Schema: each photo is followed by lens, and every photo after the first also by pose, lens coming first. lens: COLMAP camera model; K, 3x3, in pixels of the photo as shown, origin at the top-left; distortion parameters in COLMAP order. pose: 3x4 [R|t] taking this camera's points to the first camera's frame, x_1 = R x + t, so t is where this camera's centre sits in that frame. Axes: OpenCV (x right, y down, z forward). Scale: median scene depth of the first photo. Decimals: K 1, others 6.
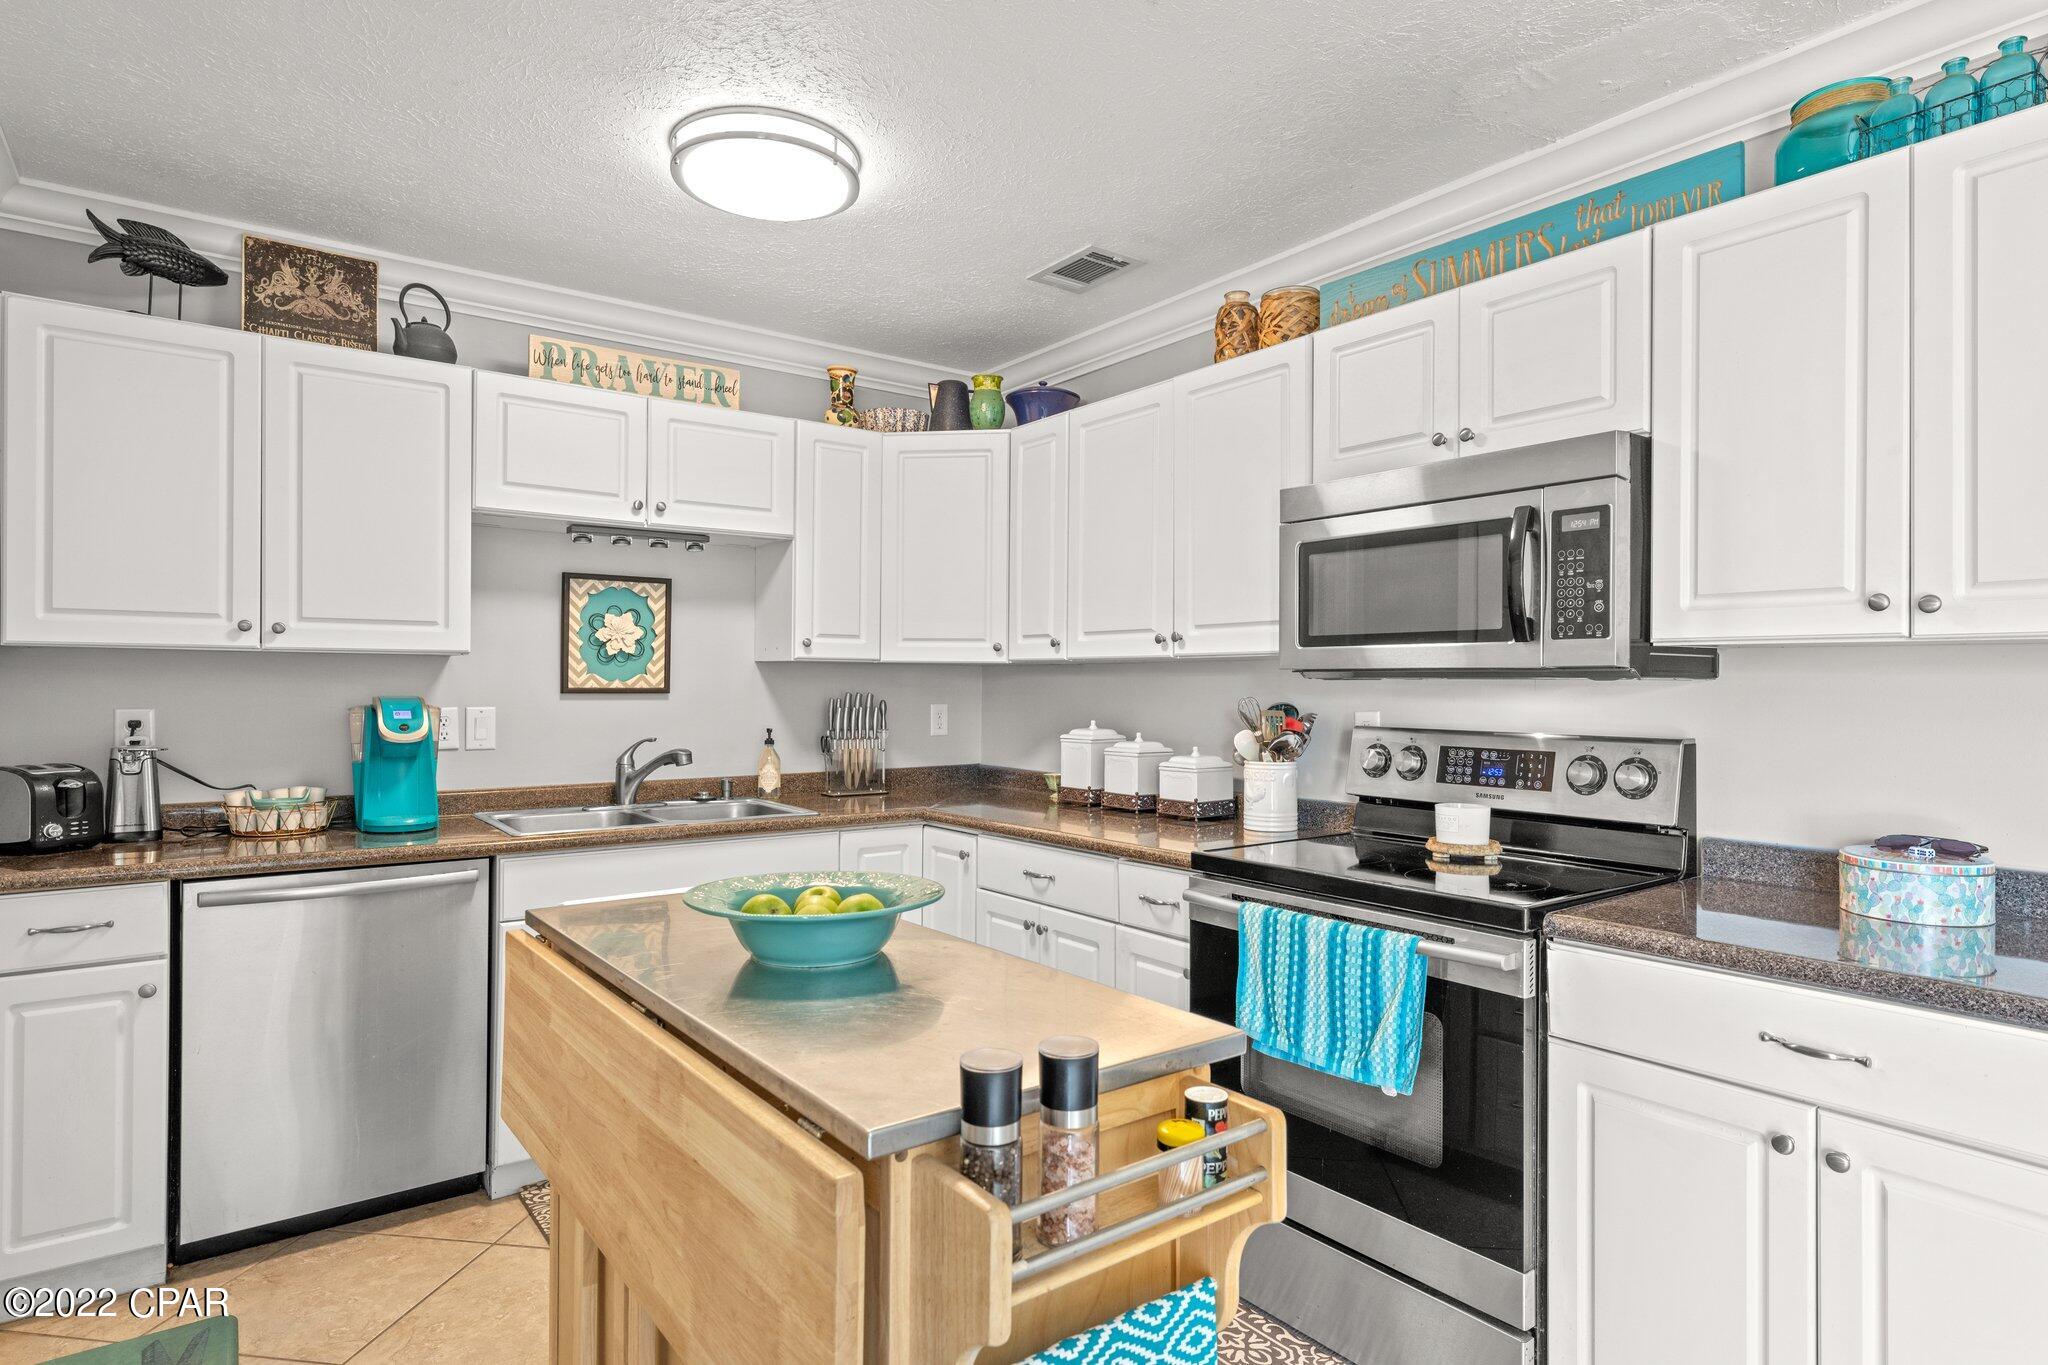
lens RADIAL K [[1113.8, 0, 986.1], [0, 1113.8, 680.8], [0, 0, 1]] dist [0.006407, -0.003534]
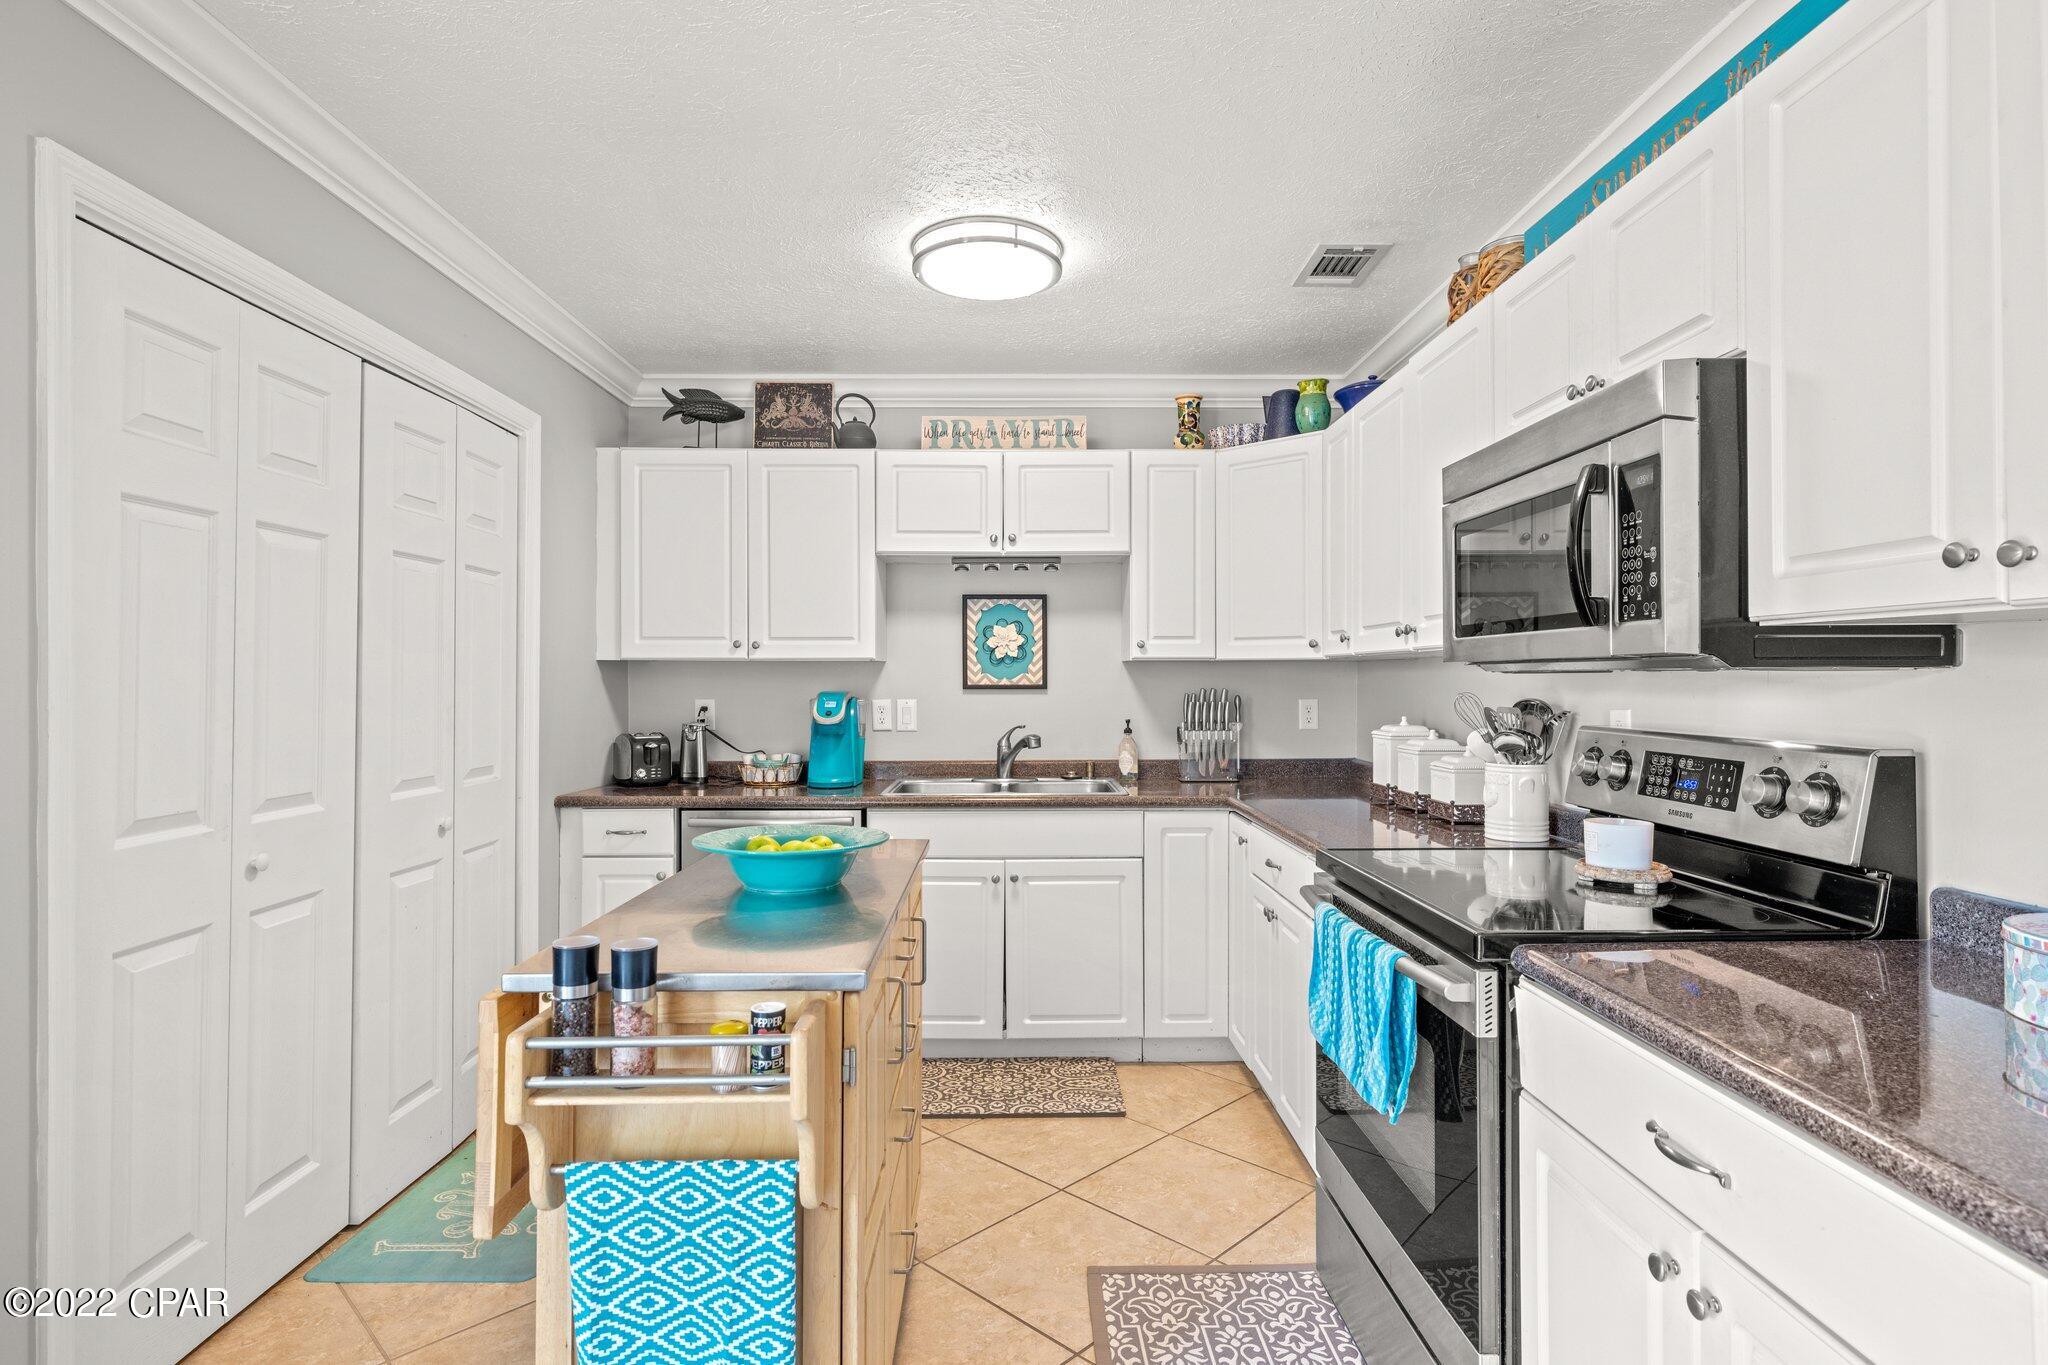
lens RADIAL K [[1015.1, 0, 974.8], [0, 1015.1, 672.8], [0, 0, 1]] dist [0.004041, -0.000850]
pose [[0.809527, -0.010147, -0.586995, 0.376975], [0.007154, 0.999947, -0.007418, 0.001633], [0.587039, 0.001806, 0.809557, 0.074058]]
